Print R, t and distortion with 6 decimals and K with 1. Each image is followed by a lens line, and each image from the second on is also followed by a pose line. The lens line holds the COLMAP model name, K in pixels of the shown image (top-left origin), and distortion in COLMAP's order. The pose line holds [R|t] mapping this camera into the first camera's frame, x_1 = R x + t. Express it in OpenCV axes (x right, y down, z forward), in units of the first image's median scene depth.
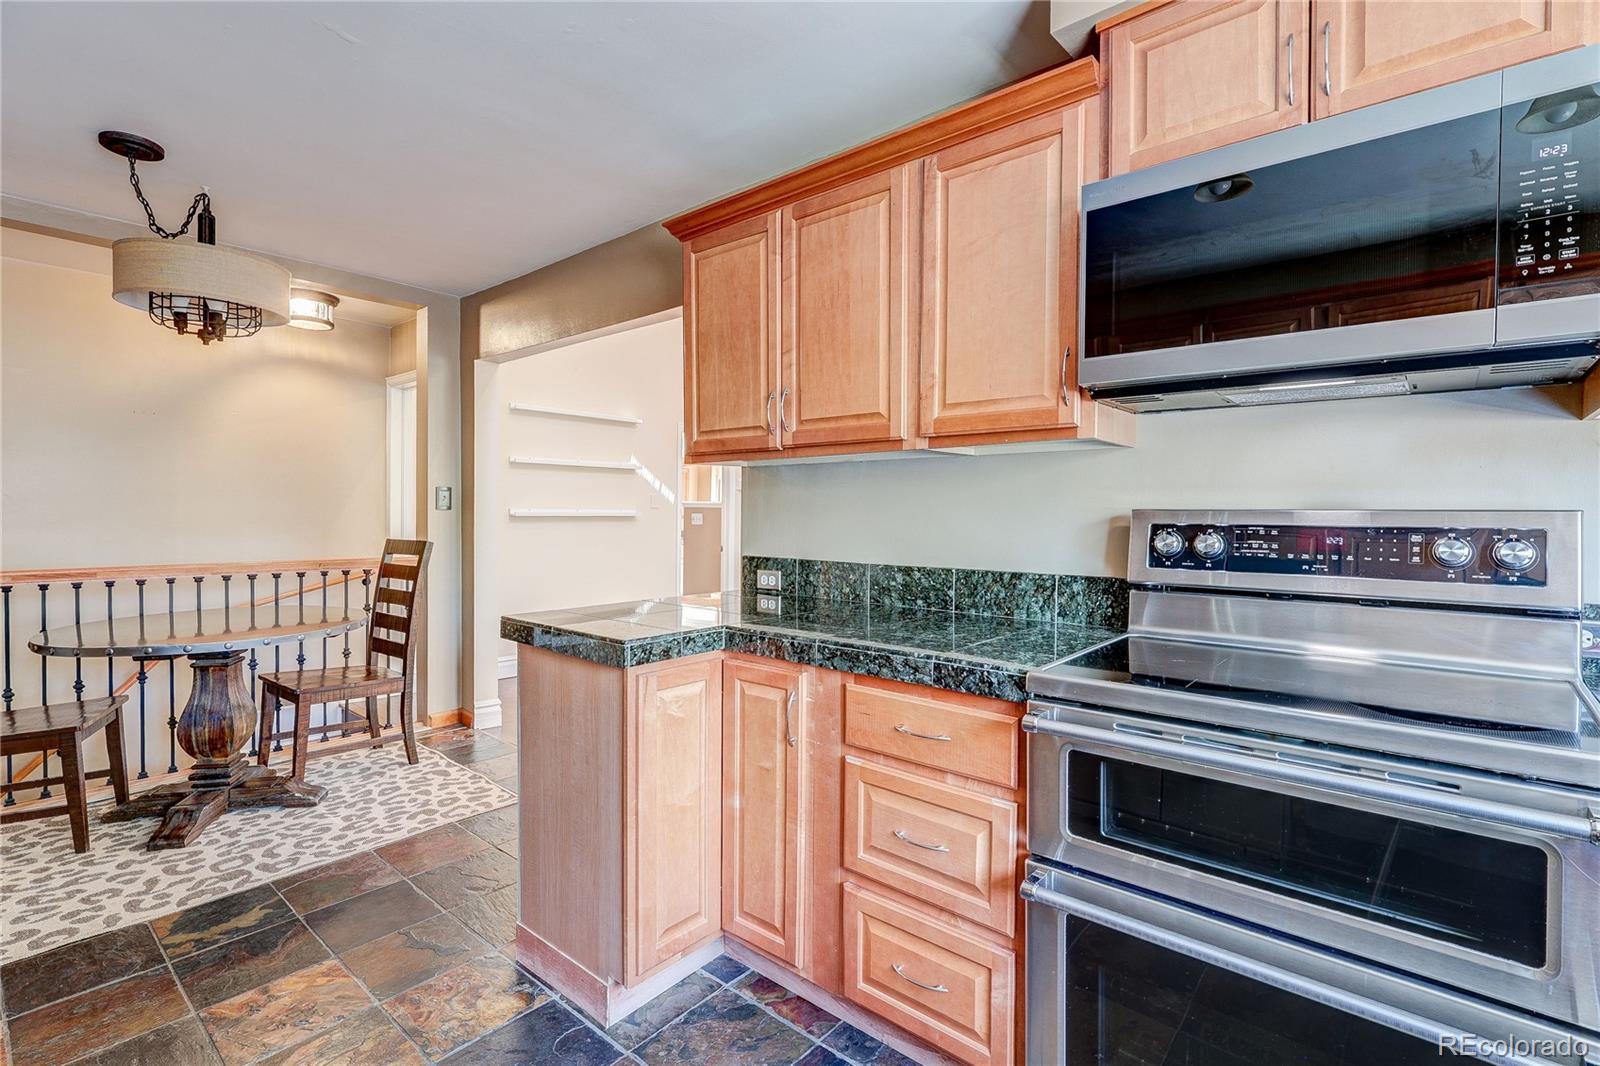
lens RADIAL K [[742.9, 0, 802.5], [0, 742.9, 519.2], [0, 0, 1]] dist [-0.003413, -0.000603]
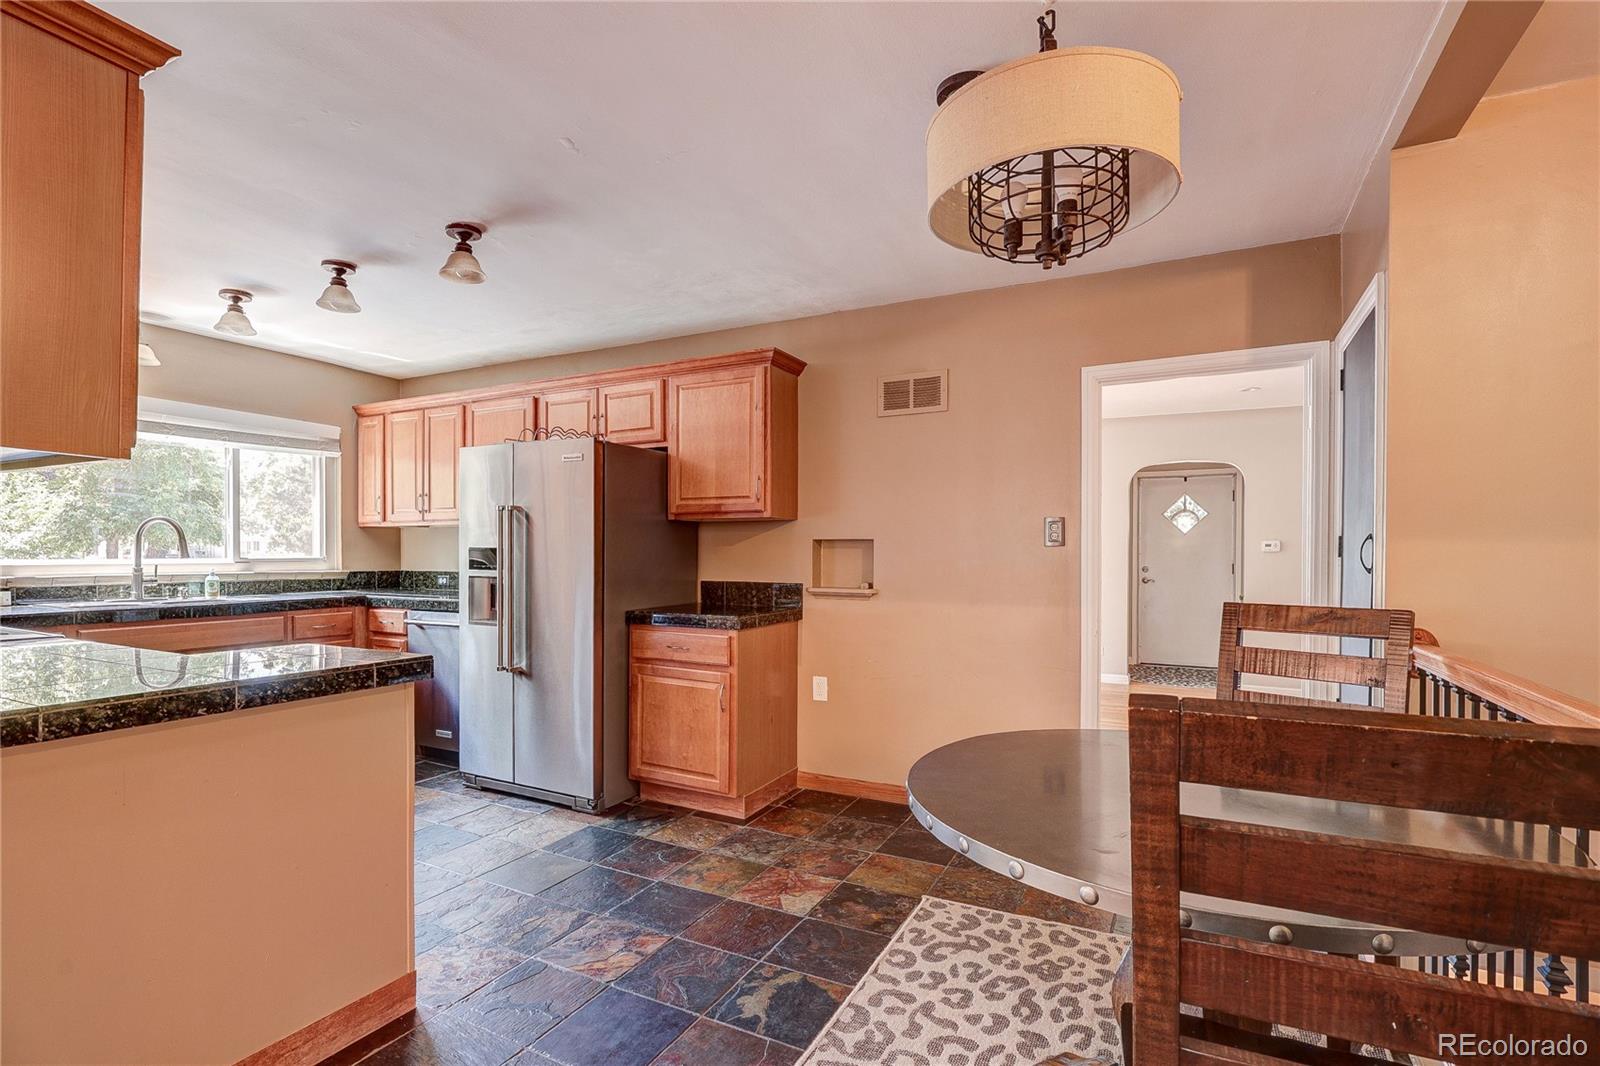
lens RADIAL K [[751.4, 0, 794.5], [0, 751.4, 557.3], [0, 0, 1]] dist [-0.001647, -0.000189]
pose [[-0.974653, -0.008025, -0.223576, -0.464795], [-0.010855, 0.999876, 0.011430, -0.008639], [0.223457, 0.013567, -0.974619, 1.485424]]
